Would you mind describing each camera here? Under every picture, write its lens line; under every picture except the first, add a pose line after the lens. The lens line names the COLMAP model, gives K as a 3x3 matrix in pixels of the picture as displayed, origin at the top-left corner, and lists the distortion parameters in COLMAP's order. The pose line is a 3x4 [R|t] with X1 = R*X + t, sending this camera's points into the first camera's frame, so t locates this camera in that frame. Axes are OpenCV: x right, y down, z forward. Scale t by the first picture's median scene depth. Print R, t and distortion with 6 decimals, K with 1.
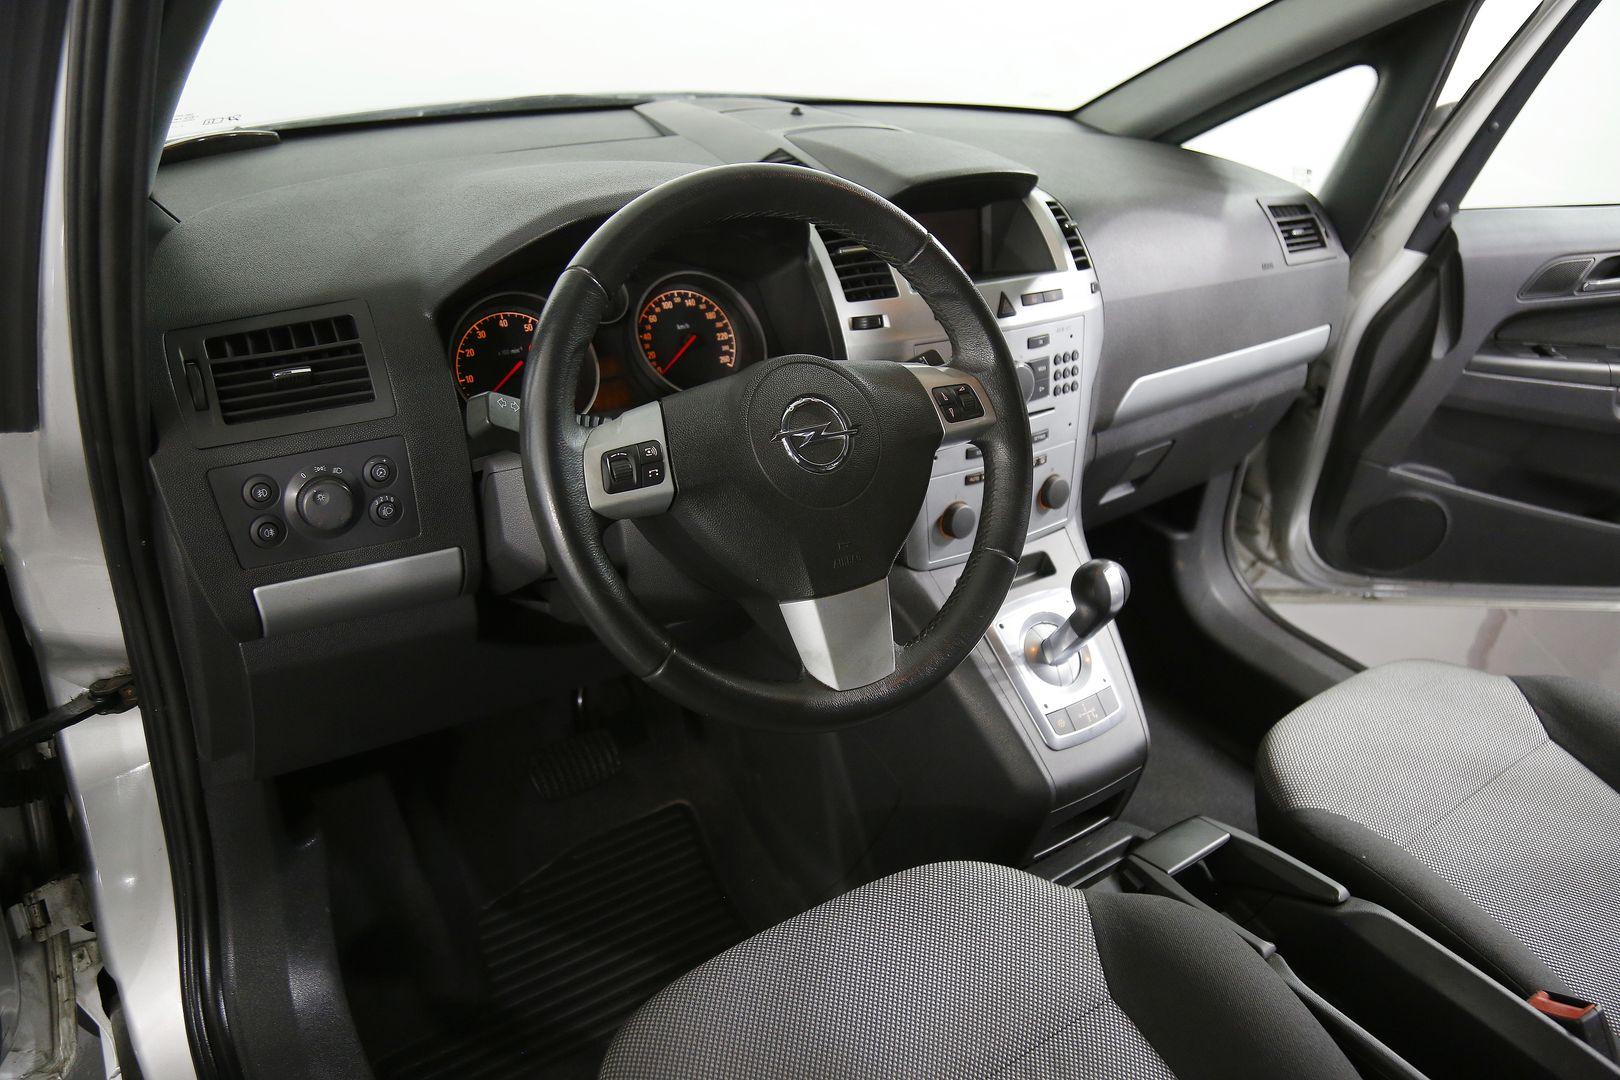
lens RADIAL K [[1269.4, 0, 807.7], [0, 1269.4, 533.6], [0, 0, 1]] dist [-0.008528, -0.000859]
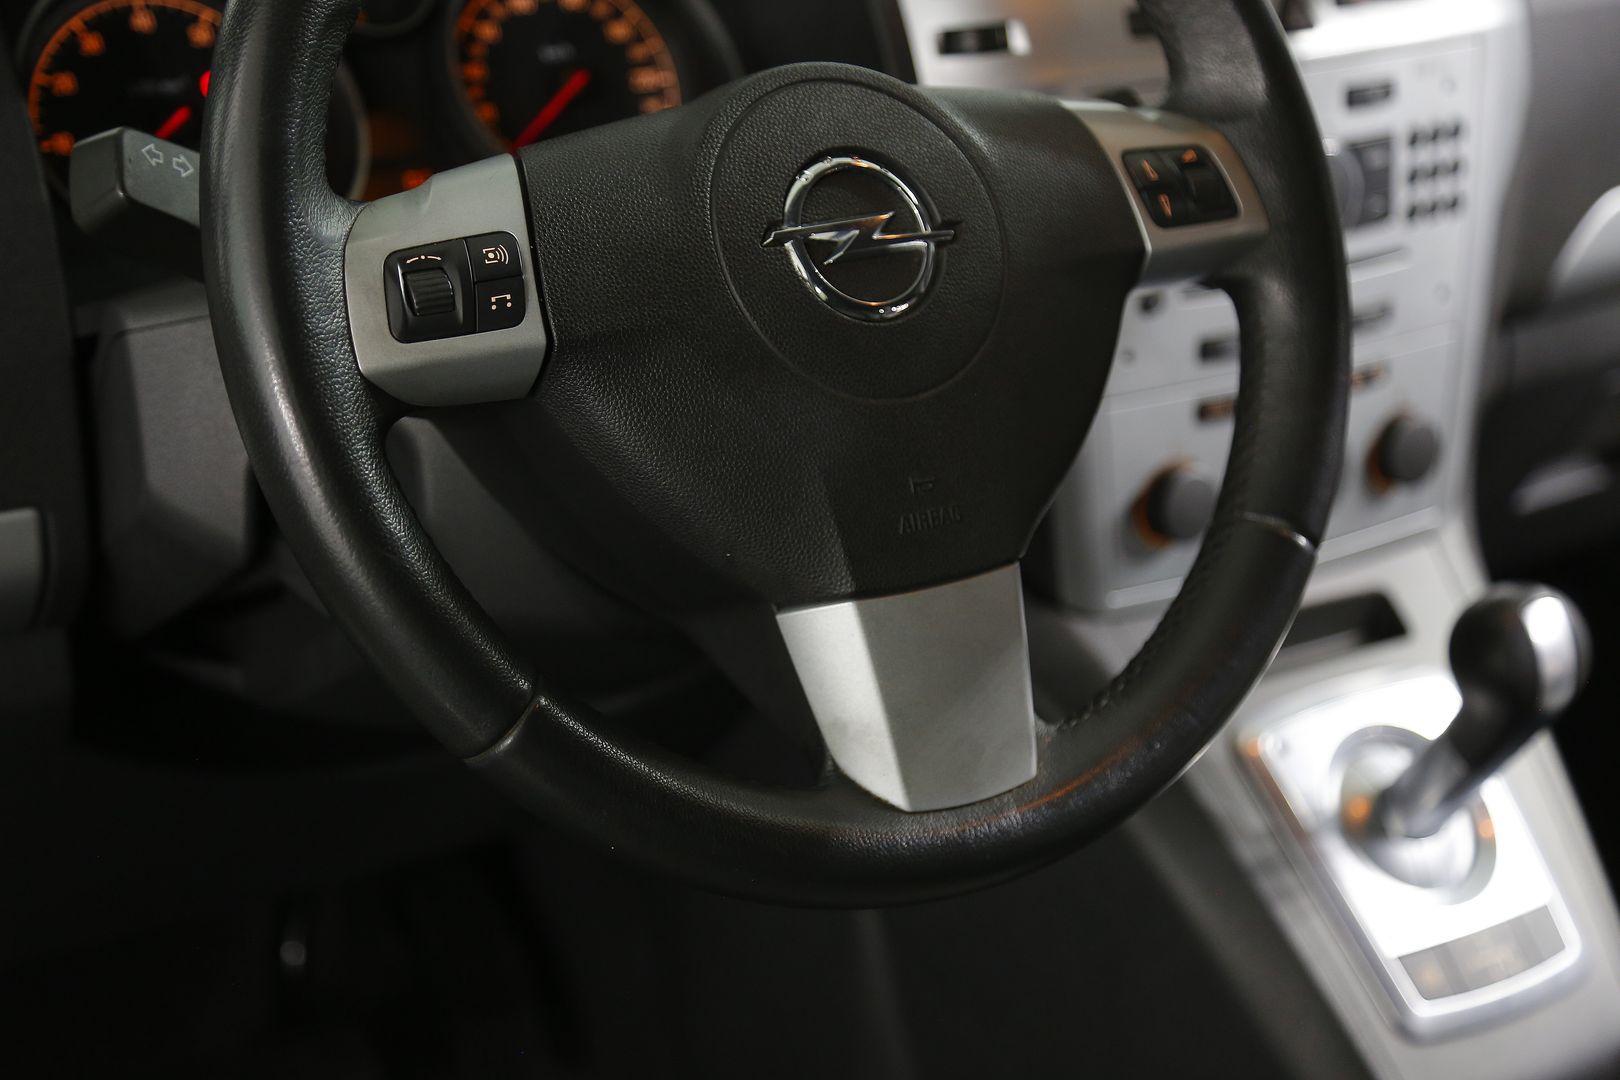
lens RADIAL K [[3085.8, 0, 804.8], [0, 3085.8, 545.4], [0, 0, 1]] dist [0.395693, 0.000000]
pose [[0.999960, 0.007752, -0.004542, -0.006851], [-0.008075, 0.997056, -0.076254, 0.102798], [0.003938, 0.076288, 0.997078, -0.077024]]
